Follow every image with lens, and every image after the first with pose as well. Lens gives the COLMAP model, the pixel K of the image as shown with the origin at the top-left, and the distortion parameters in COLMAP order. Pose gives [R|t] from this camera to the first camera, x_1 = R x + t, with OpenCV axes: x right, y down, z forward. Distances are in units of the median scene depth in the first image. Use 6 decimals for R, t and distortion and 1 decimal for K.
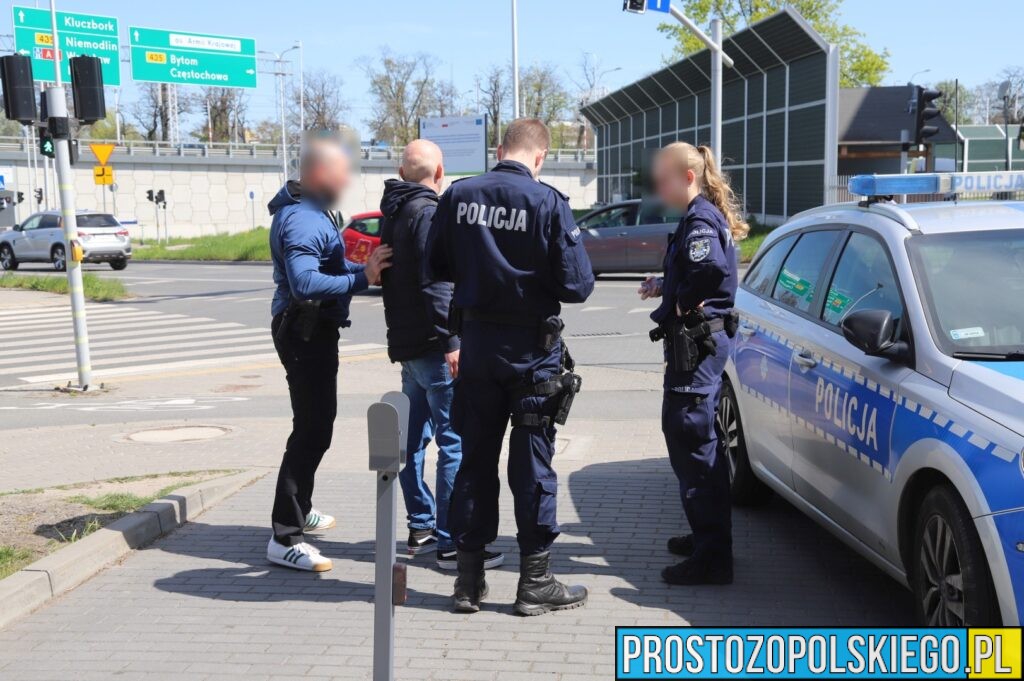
lens RADIAL K [[1425.9, 0, 512.0], [0, 1425.9, 340.5], [0, 0, 1]] dist [0.145433, 0.117550]
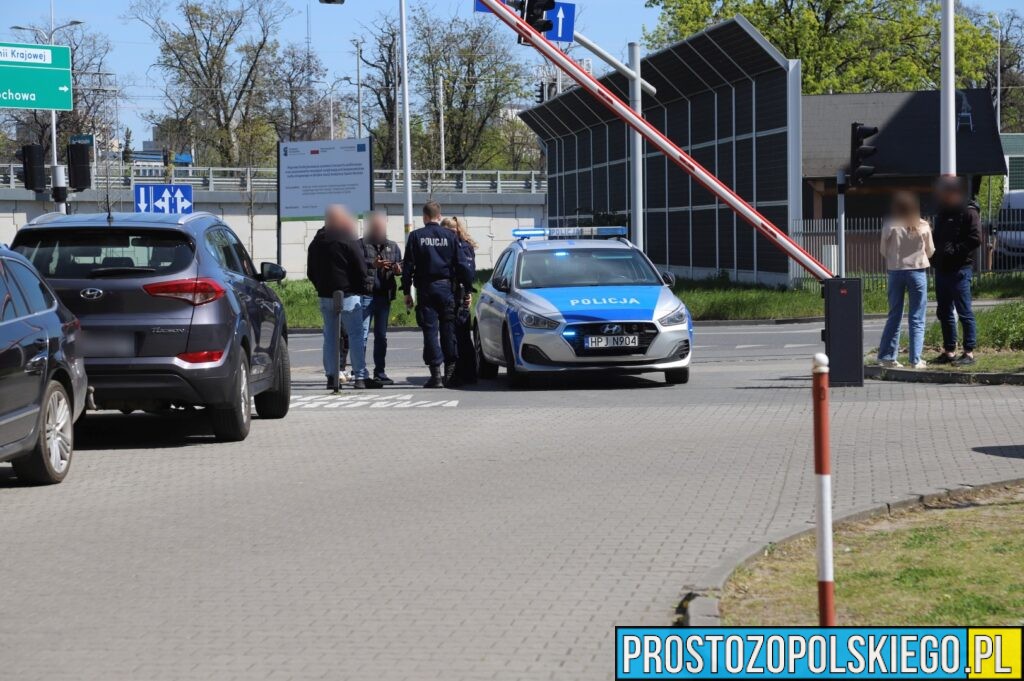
lens RADIAL K [[3066.5, 0, 492.6], [0, 3066.5, 339.5], [0, 0, 1]] dist [0.728232, -0.075121]
pose [[0.999786, -0.006729, 0.019558, 0.009832], [0.008147, 0.997272, -0.073358, 0.047718], [-0.019011, 0.073502, 0.997114, -0.438258]]
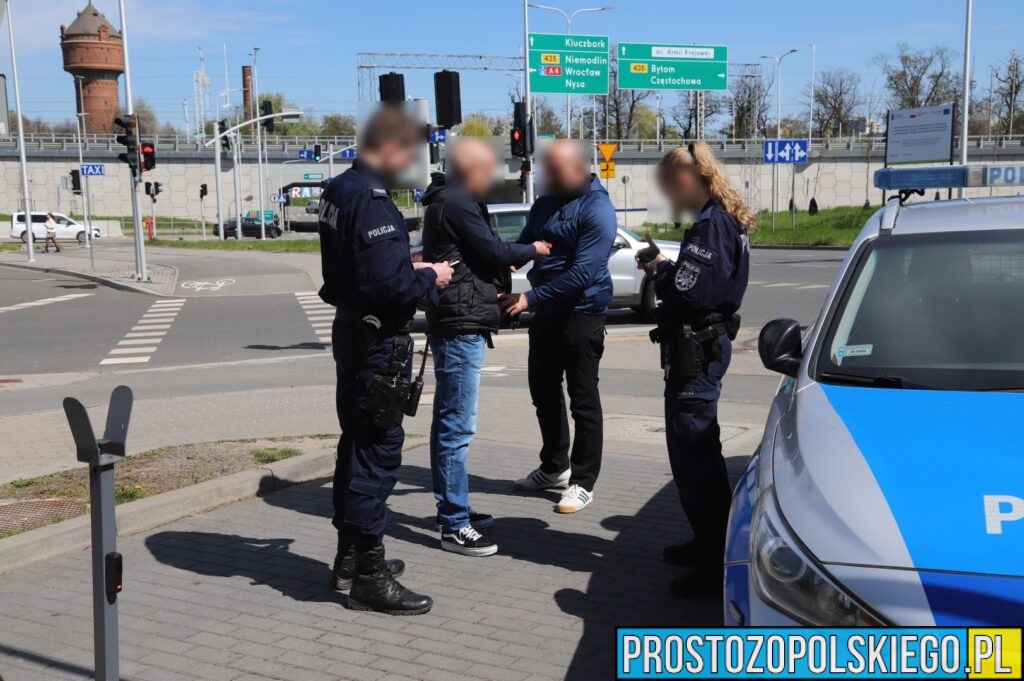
lens RADIAL K [[1242.4, 0, 512.0], [0, 1242.4, 340.5], [0, 0, 1]] dist [0.090113, 0.086928]
pose [[0.922573, 0.043273, -0.383388, 0.034145], [-0.034124, 0.998948, 0.030636, -0.002261], [0.384310, -0.015181, 0.923079, 0.018120]]
